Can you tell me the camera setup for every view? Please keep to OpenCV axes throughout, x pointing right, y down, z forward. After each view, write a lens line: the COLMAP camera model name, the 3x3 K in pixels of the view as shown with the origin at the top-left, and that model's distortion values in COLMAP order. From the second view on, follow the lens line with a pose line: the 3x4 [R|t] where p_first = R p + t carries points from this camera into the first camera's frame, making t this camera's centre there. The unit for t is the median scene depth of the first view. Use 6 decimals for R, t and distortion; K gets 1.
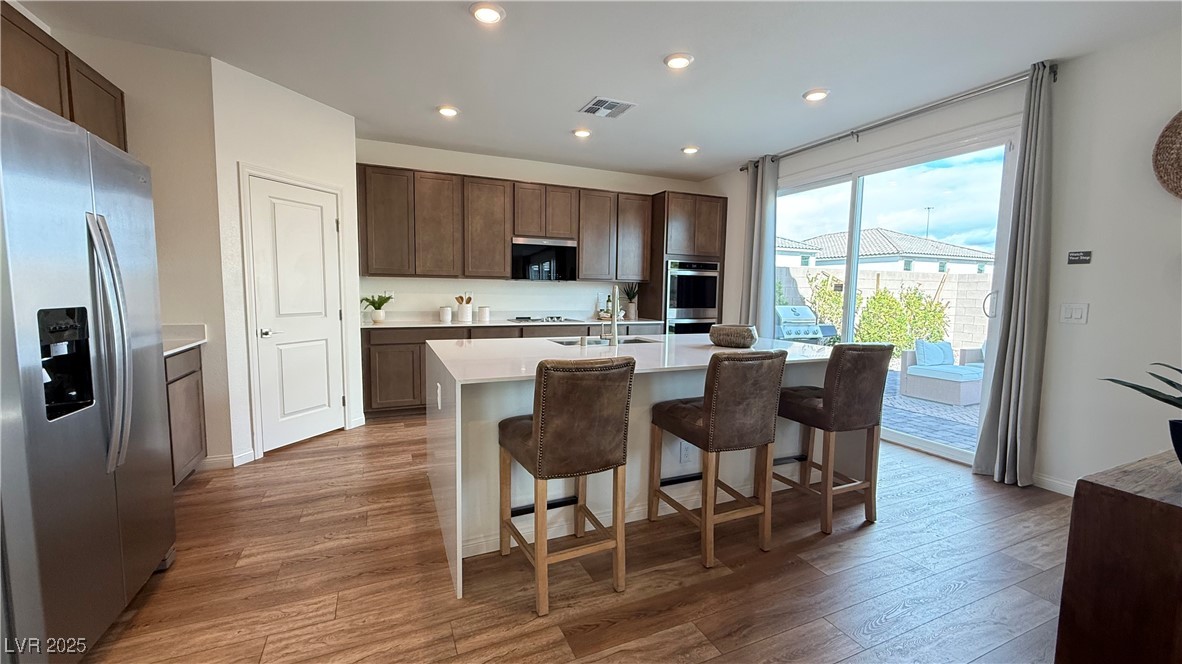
lens RADIAL K [[469.0, 0, 590.6], [0, 469.0, 332.4], [0, 0, 1]] dist [0.003184, -0.000041]
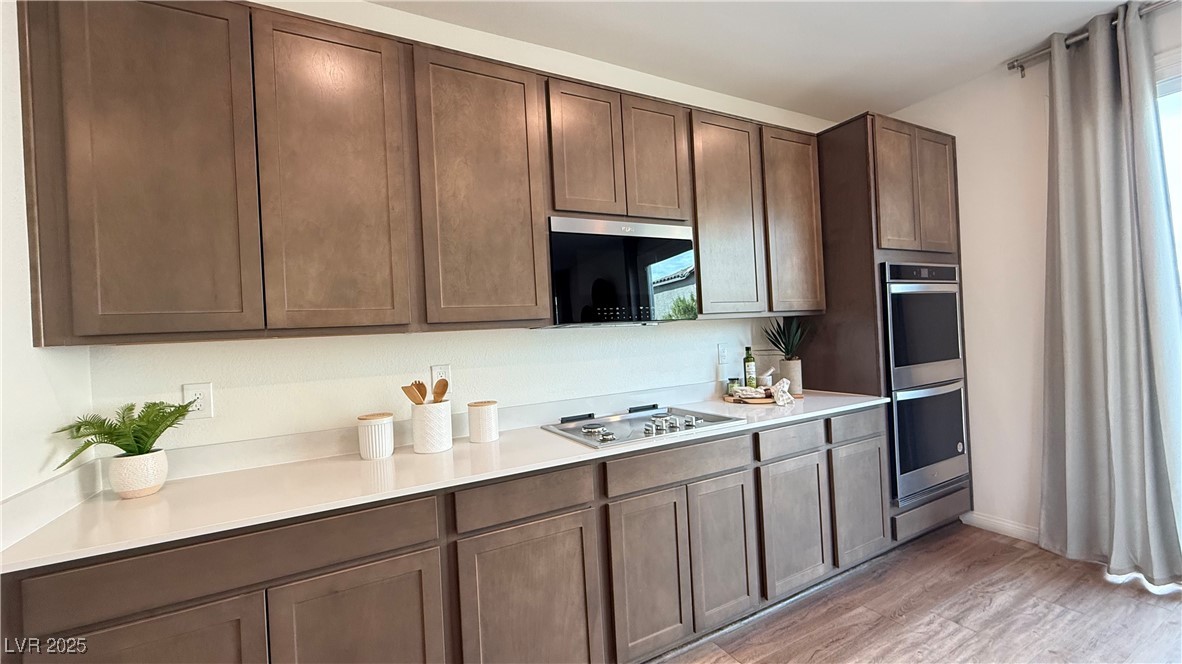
lens RADIAL K [[469.0, 0, 593.4], [0, 469.0, 331.4], [0, 0, 1]] dist [0.003184, -0.000041]
pose [[0.993818, -0.067142, 0.088413, -0.173536], [0.075556, 0.992555, -0.095533, -0.071047], [-0.081341, 0.101623, 0.991492, 0.633569]]
